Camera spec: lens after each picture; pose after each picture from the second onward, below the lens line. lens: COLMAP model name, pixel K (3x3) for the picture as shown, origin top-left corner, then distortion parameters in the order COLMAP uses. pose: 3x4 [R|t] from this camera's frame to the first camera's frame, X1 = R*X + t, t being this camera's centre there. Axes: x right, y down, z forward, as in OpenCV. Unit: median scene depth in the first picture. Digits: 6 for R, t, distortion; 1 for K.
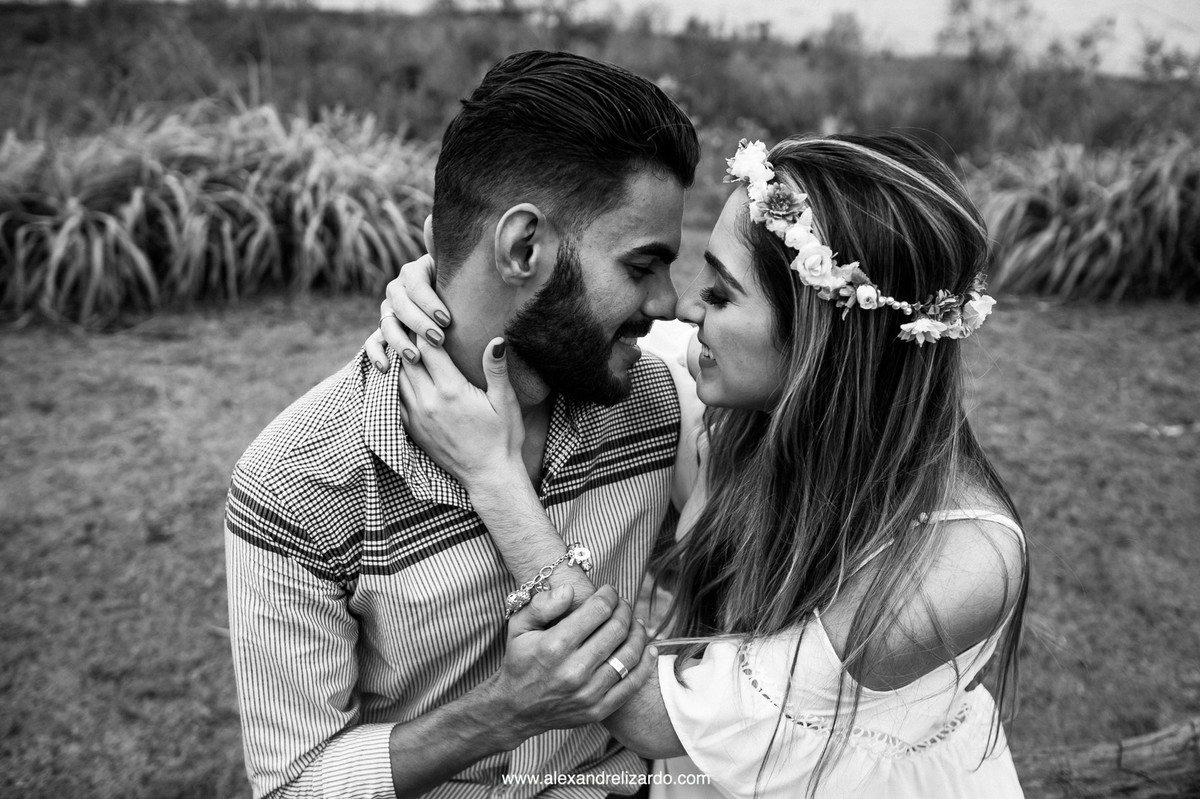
lens RADIAL K [[1175.1, 0, 600.0], [0, 1175.1, 399.5], [0, 0, 1]] dist [-0.110521, 0.160879]
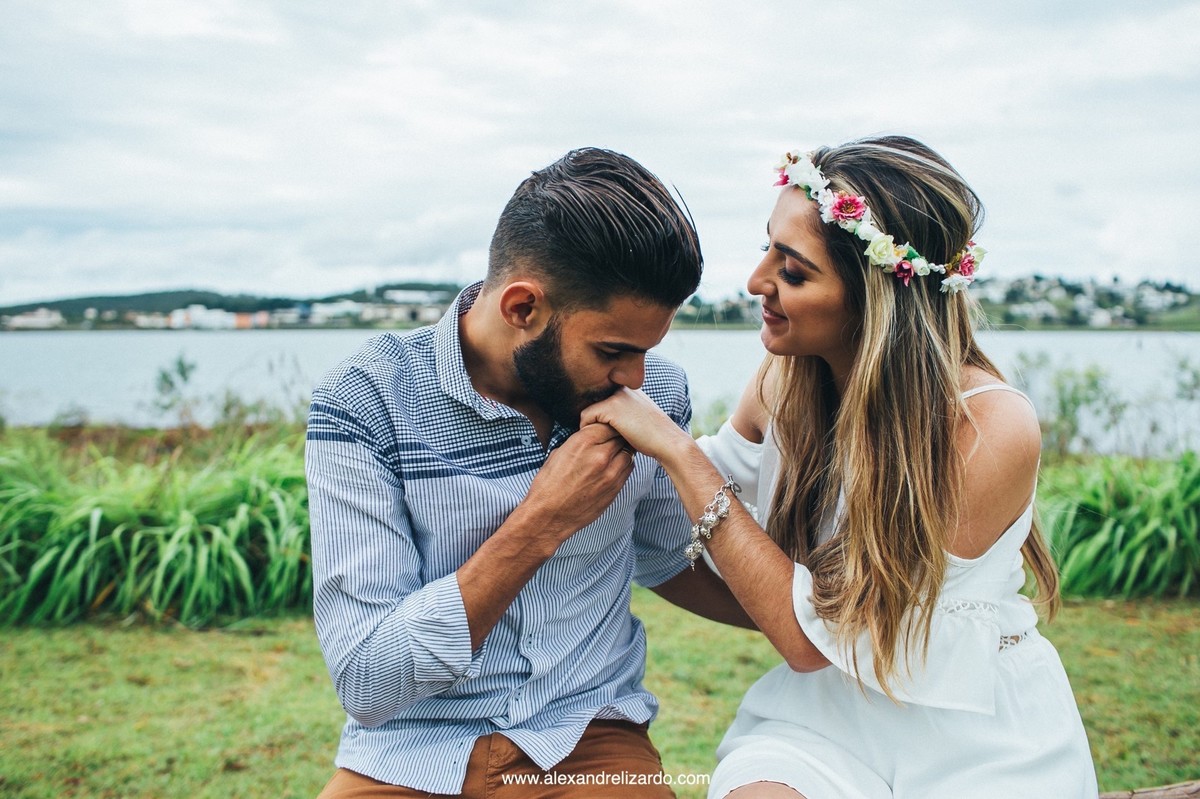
lens RADIAL K [[1175.1, 0, 600.0], [0, 1175.1, 399.5], [0, 0, 1]] dist [-0.110521, 0.160879]
pose [[0.996754, -0.033074, -0.073405, 0.023709], [0.005251, 0.936494, -0.350645, 0.120777], [0.080341, 0.349121, 0.933627, -0.042698]]
